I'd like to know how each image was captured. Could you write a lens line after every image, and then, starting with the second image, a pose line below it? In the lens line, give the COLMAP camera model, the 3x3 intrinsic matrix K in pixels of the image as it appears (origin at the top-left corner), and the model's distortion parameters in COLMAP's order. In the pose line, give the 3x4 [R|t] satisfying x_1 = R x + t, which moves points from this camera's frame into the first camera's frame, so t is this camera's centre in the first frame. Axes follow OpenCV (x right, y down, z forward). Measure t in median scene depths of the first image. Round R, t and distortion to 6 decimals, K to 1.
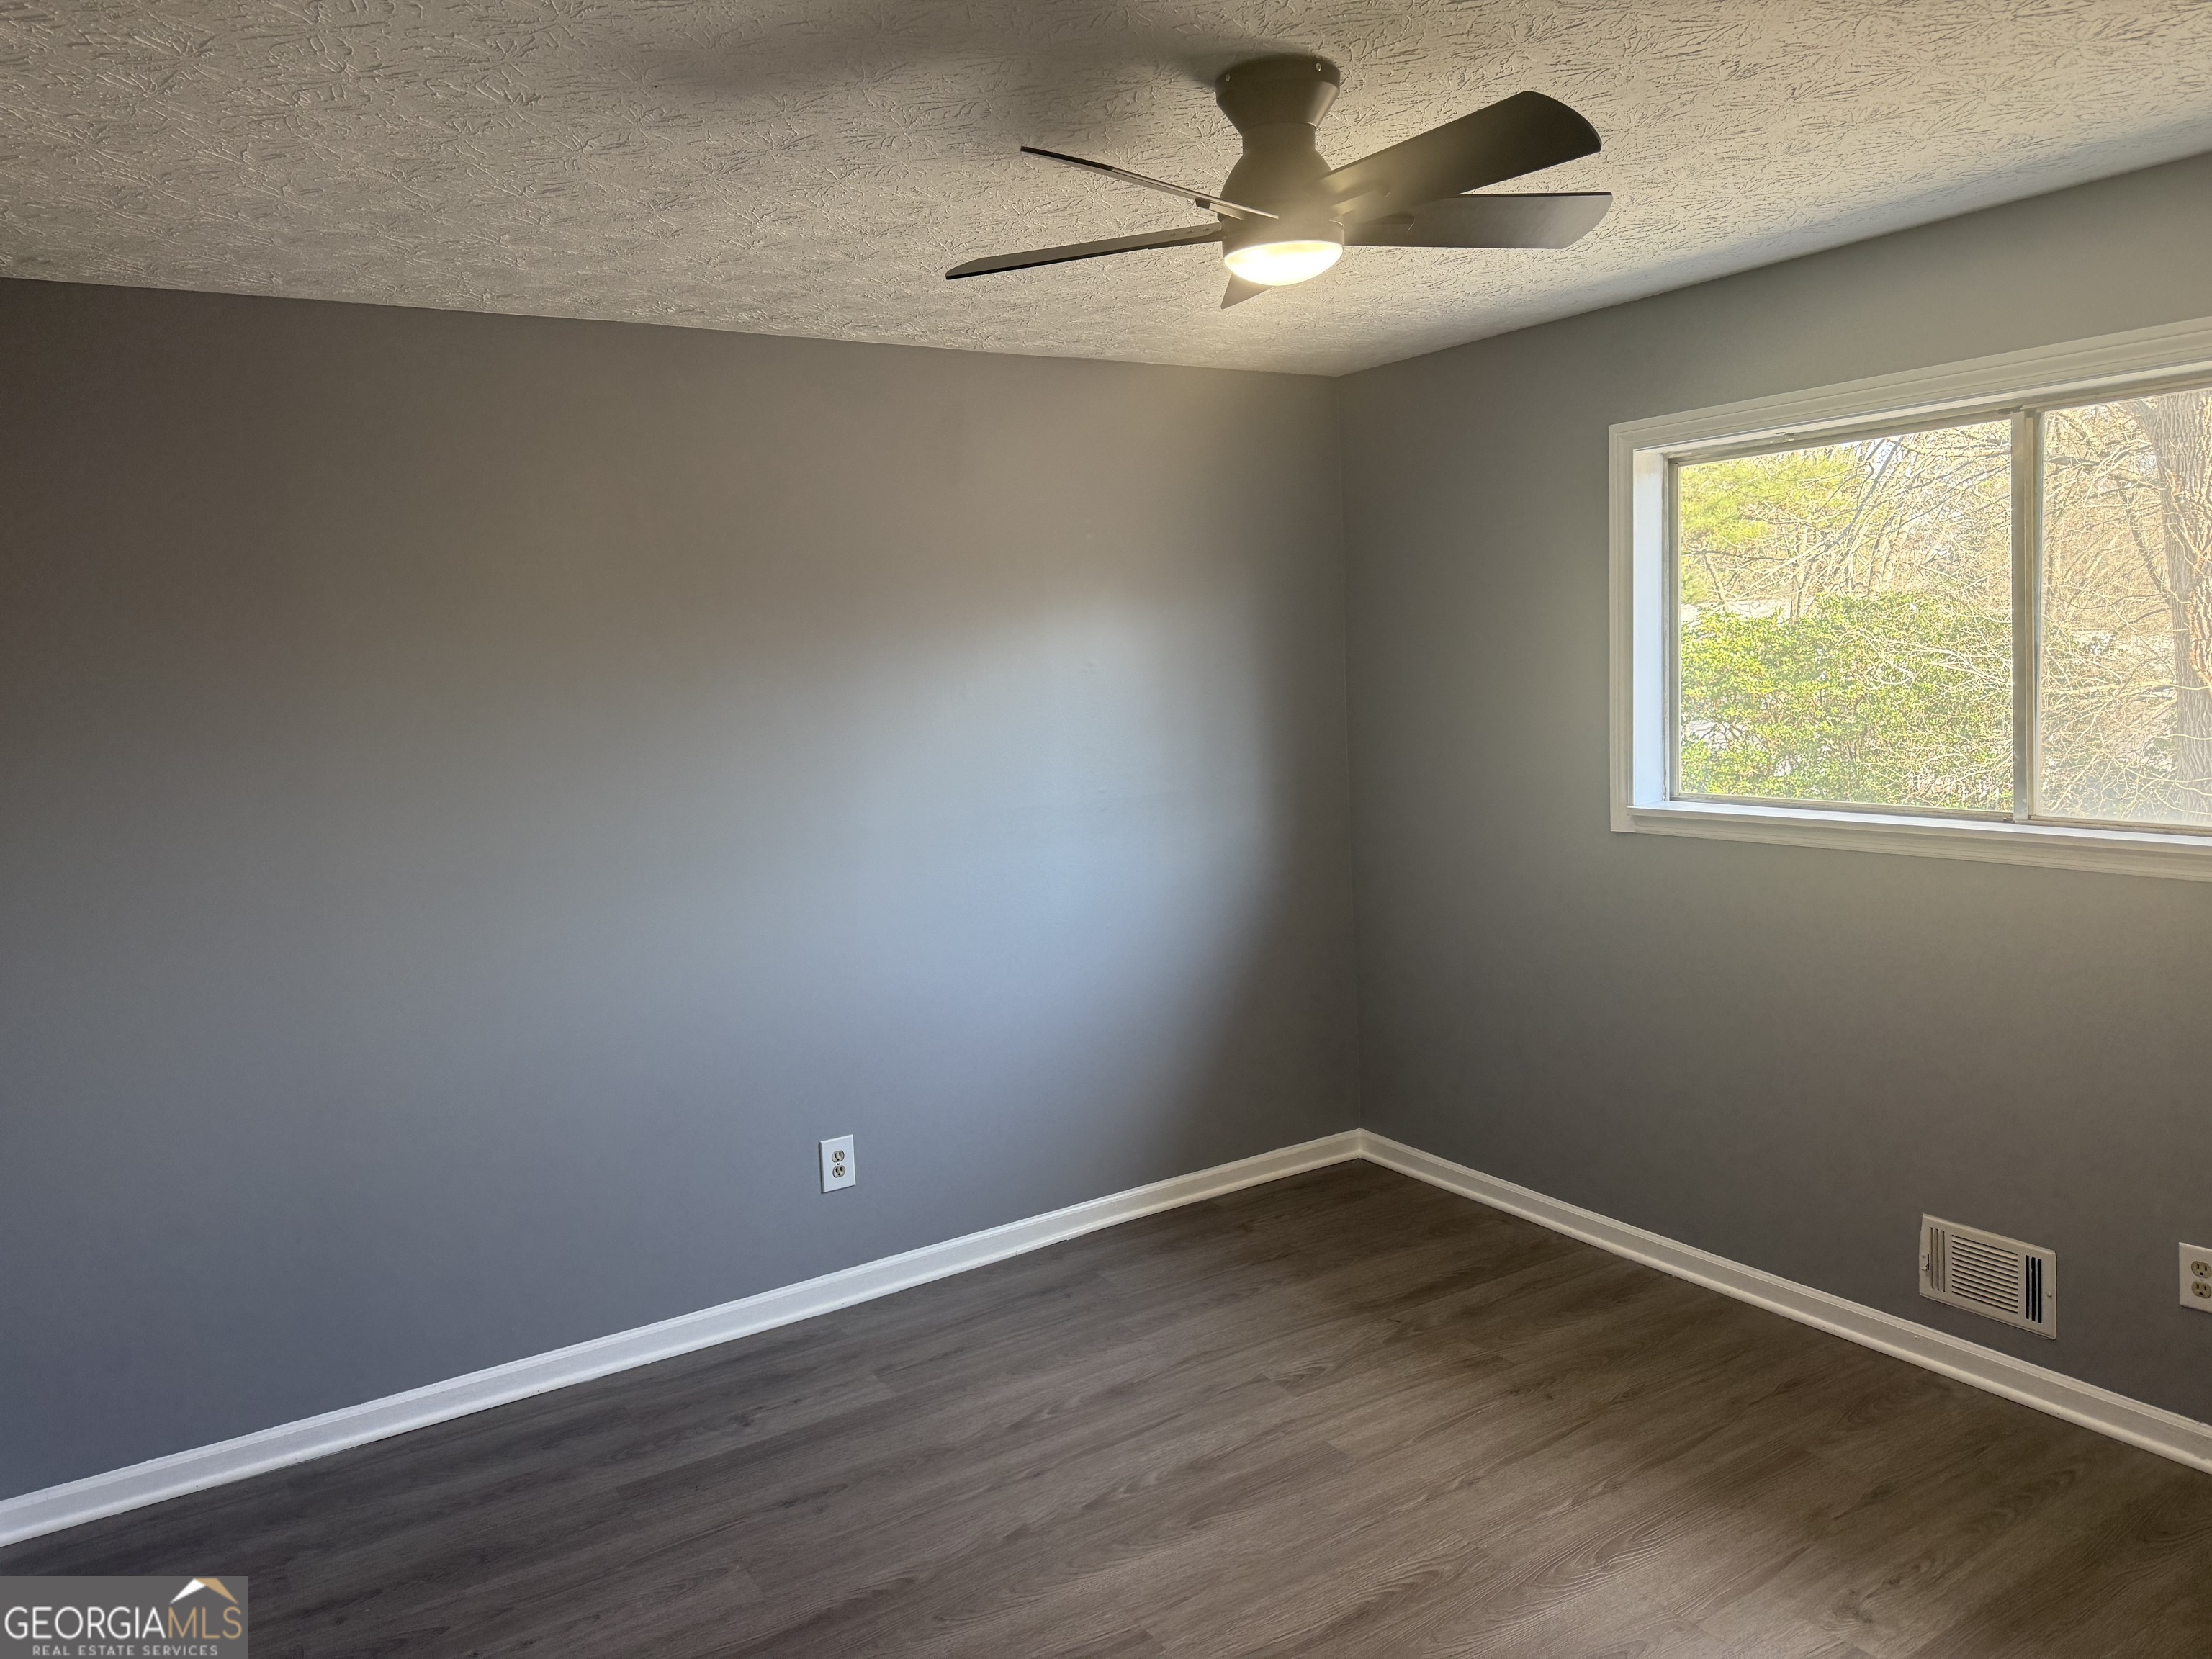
lens RADIAL K [[1528.0, 0, 1116.3], [0, 1528.0, 821.1], [0, 0, 1]] dist [0.034035, -0.051208]
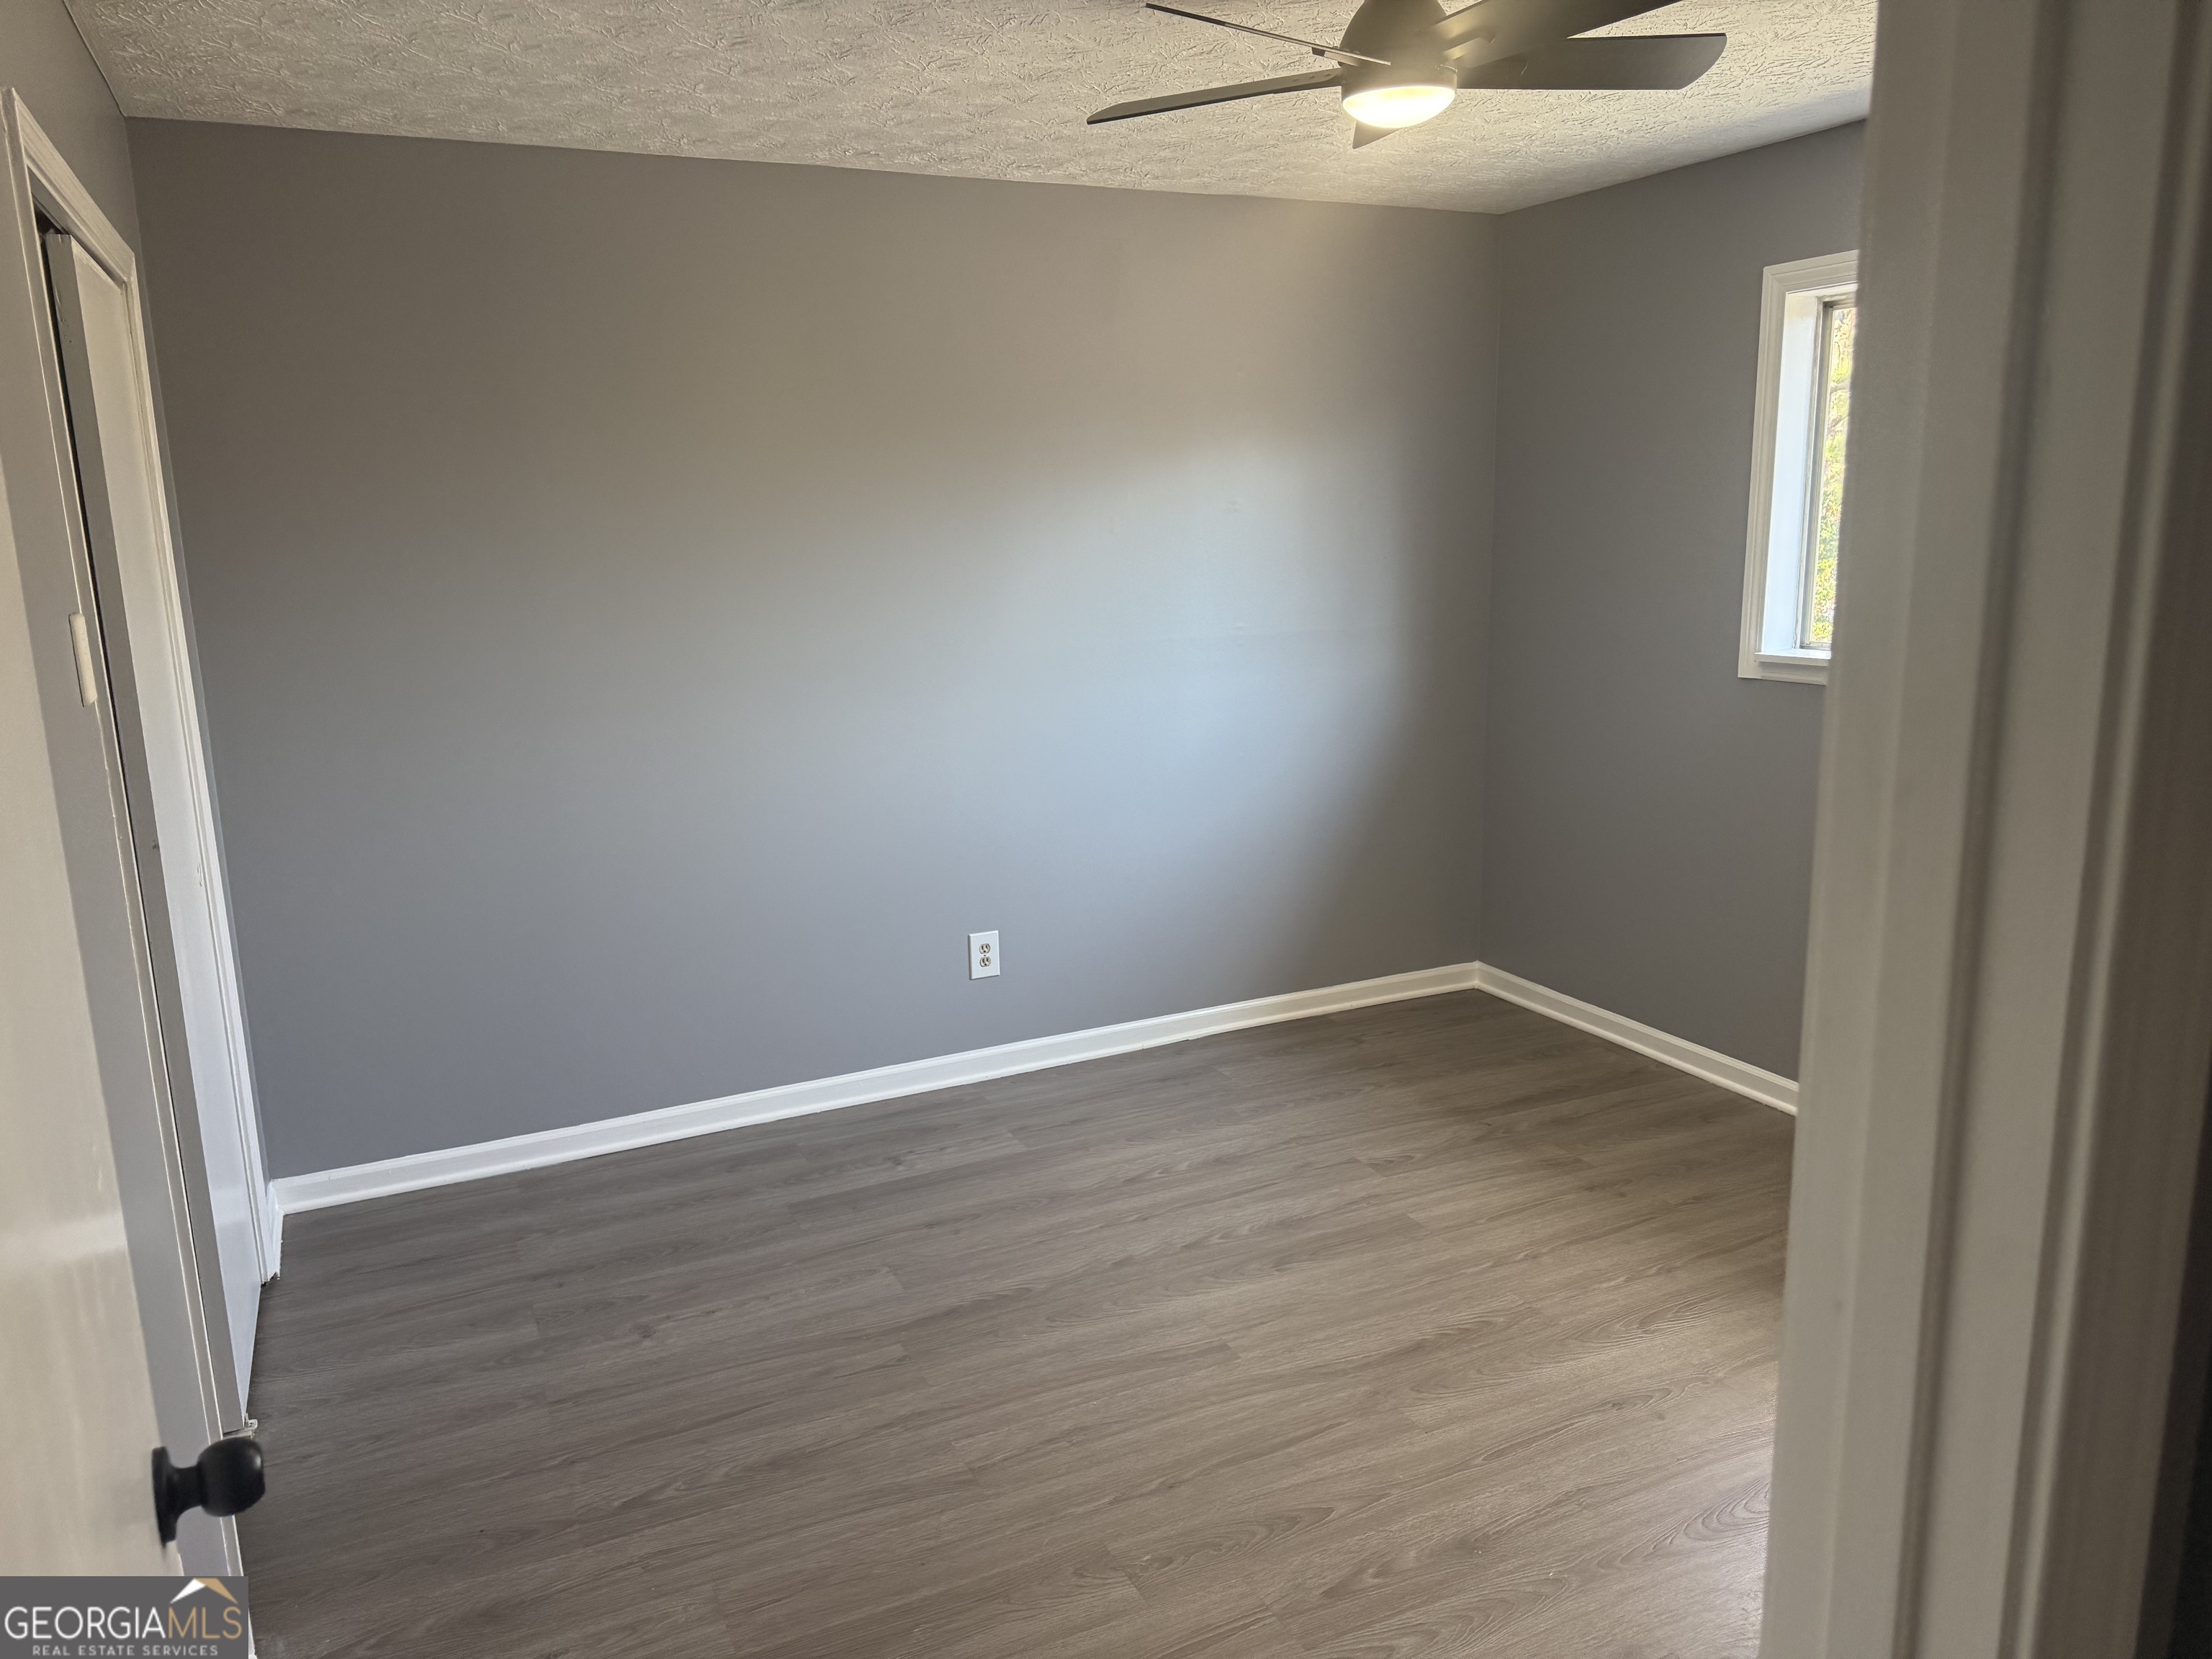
lens RADIAL K [[1528.0, 0, 1103.4], [0, 1528.0, 843.1], [0, 0, 1]] dist [0.034035, -0.051208]
pose [[0.992033, 0.046829, -0.116949, 0.037382], [-0.034118, 0.993520, 0.108418, 0.025382], [0.121268, -0.103564, 0.987202, -0.093262]]
